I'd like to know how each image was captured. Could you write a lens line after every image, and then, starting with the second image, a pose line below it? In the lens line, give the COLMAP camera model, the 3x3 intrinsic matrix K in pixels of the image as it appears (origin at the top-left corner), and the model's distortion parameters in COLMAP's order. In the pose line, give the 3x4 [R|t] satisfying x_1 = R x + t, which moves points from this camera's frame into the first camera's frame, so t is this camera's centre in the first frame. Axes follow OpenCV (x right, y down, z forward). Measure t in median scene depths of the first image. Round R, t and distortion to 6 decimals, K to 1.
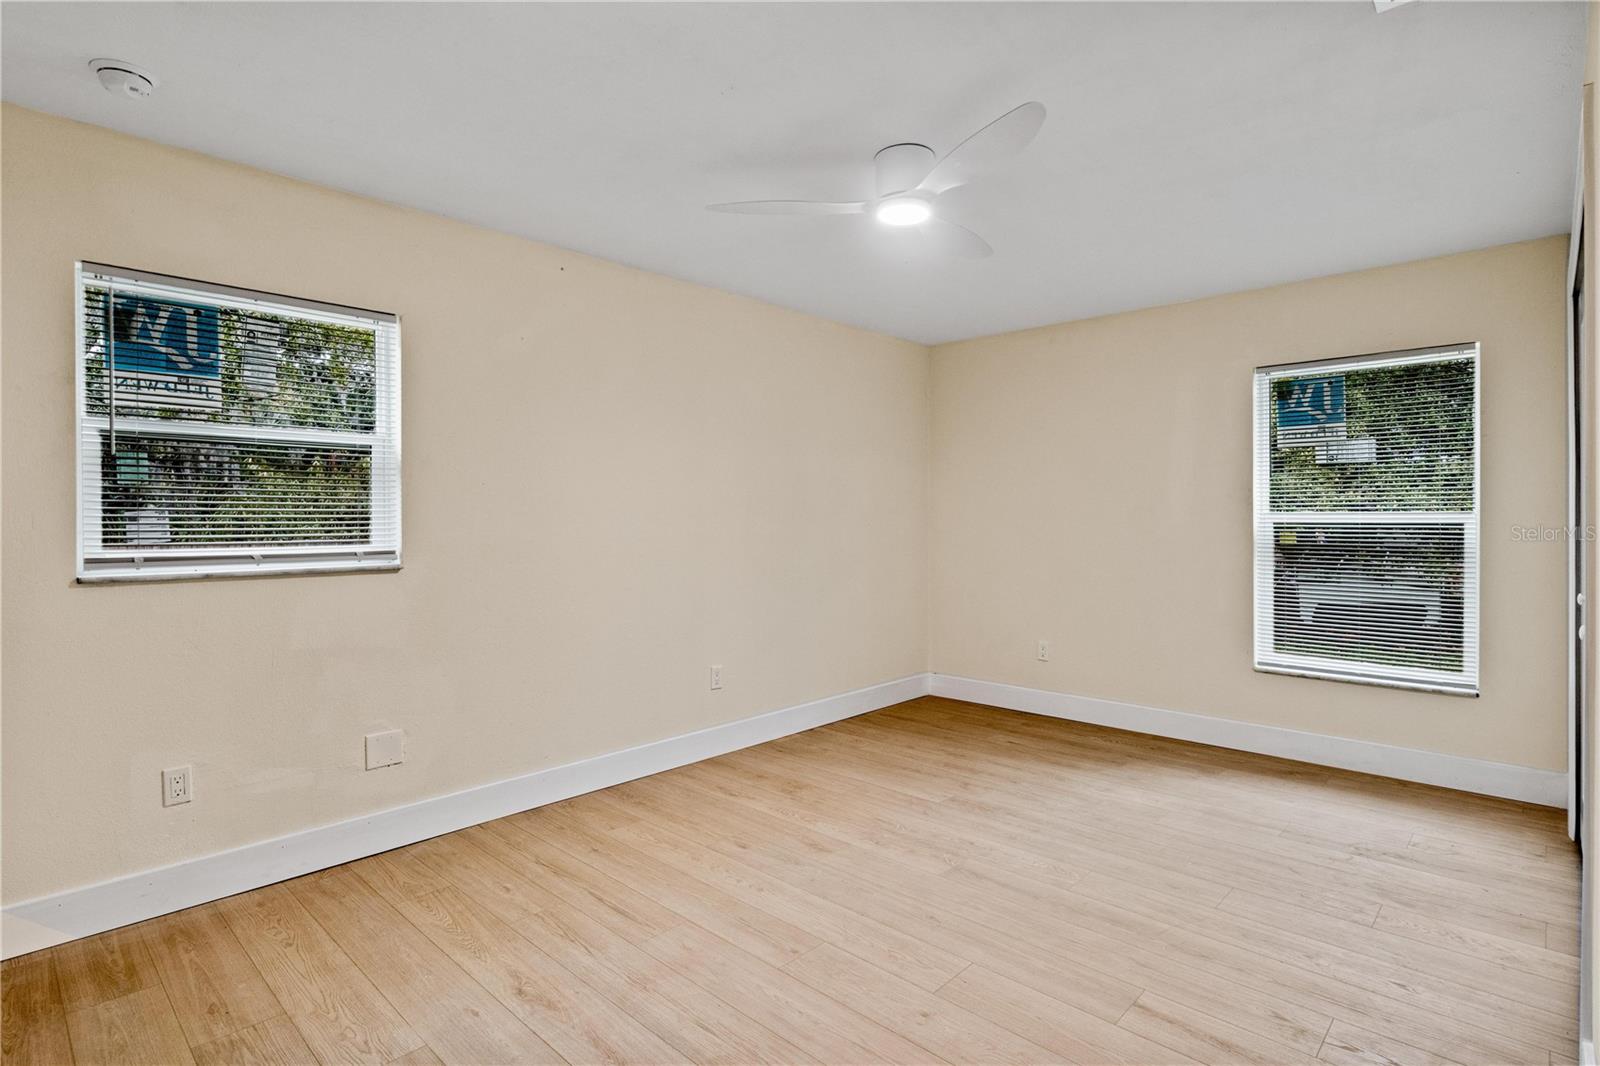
lens RADIAL K [[794.4, 0, 812.0], [0, 794.4, 523.6], [0, 0, 1]] dist [-0.002722, -0.001312]
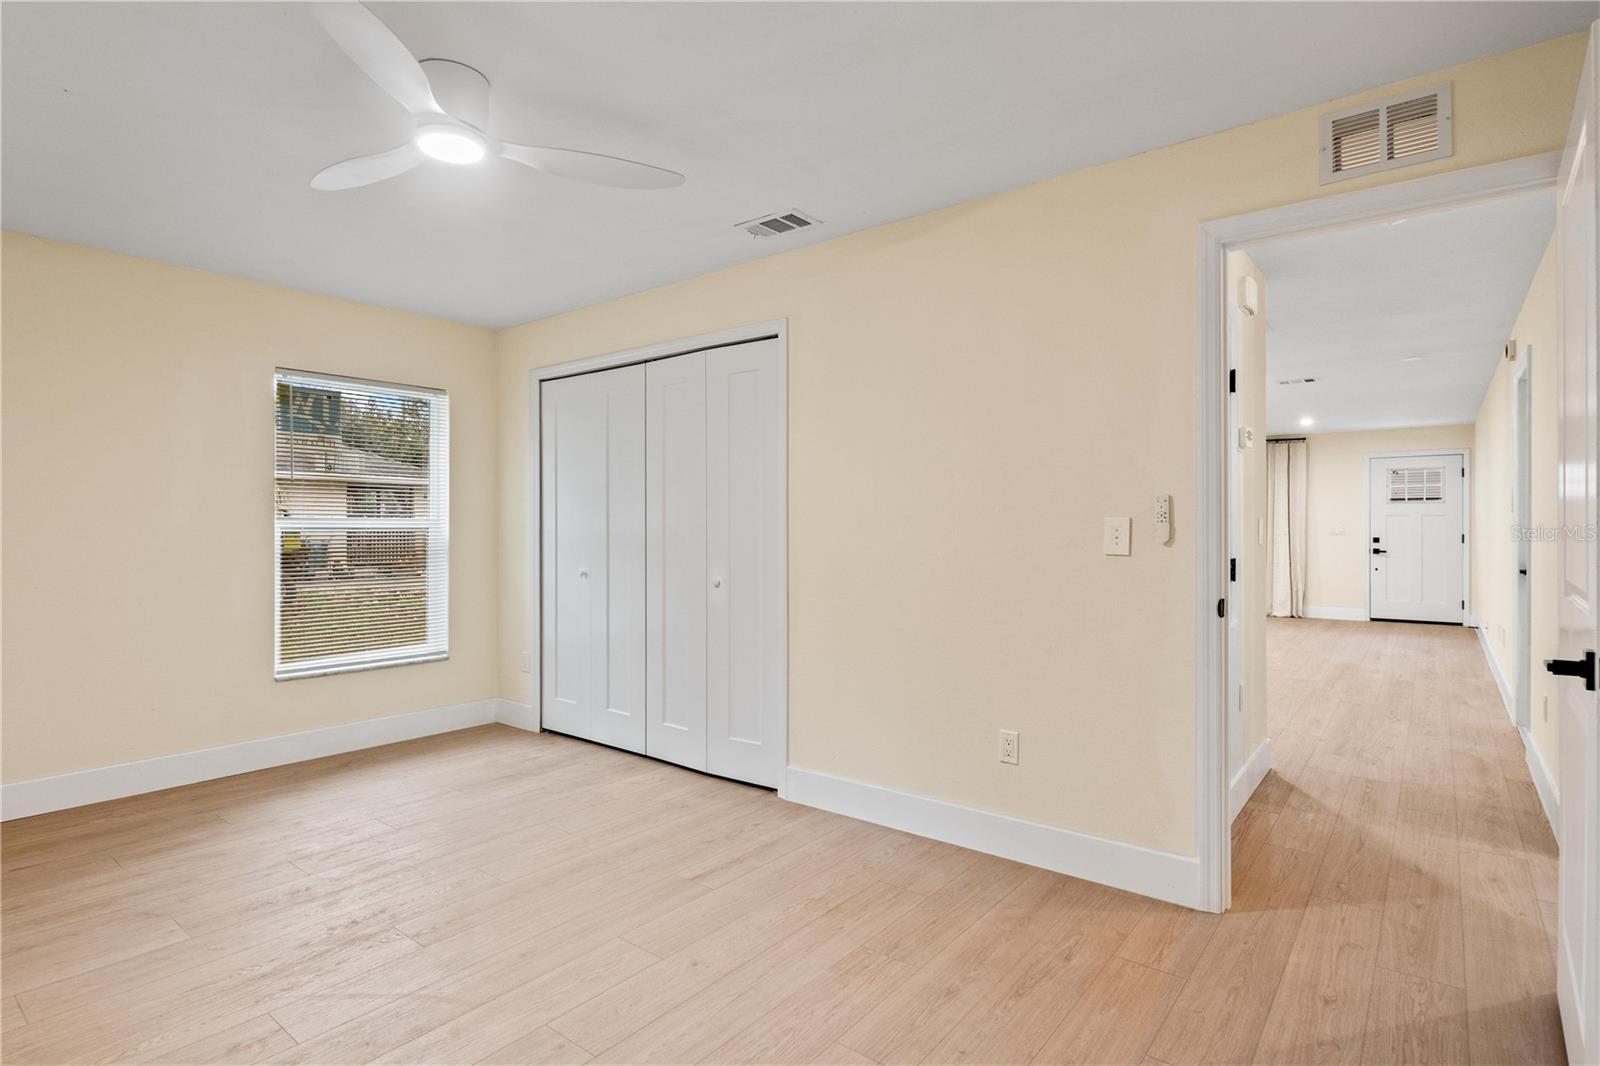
lens RADIAL K [[794.4, 0, 812.0], [0, 794.4, 523.6], [0, 0, 1]] dist [-0.002722, -0.001312]
pose [[-0.078439, 0.008383, 0.996884, -0.491568], [0.007166, 0.999944, -0.007845, 0.007307], [-0.996893, 0.006528, -0.078495, 0.462010]]
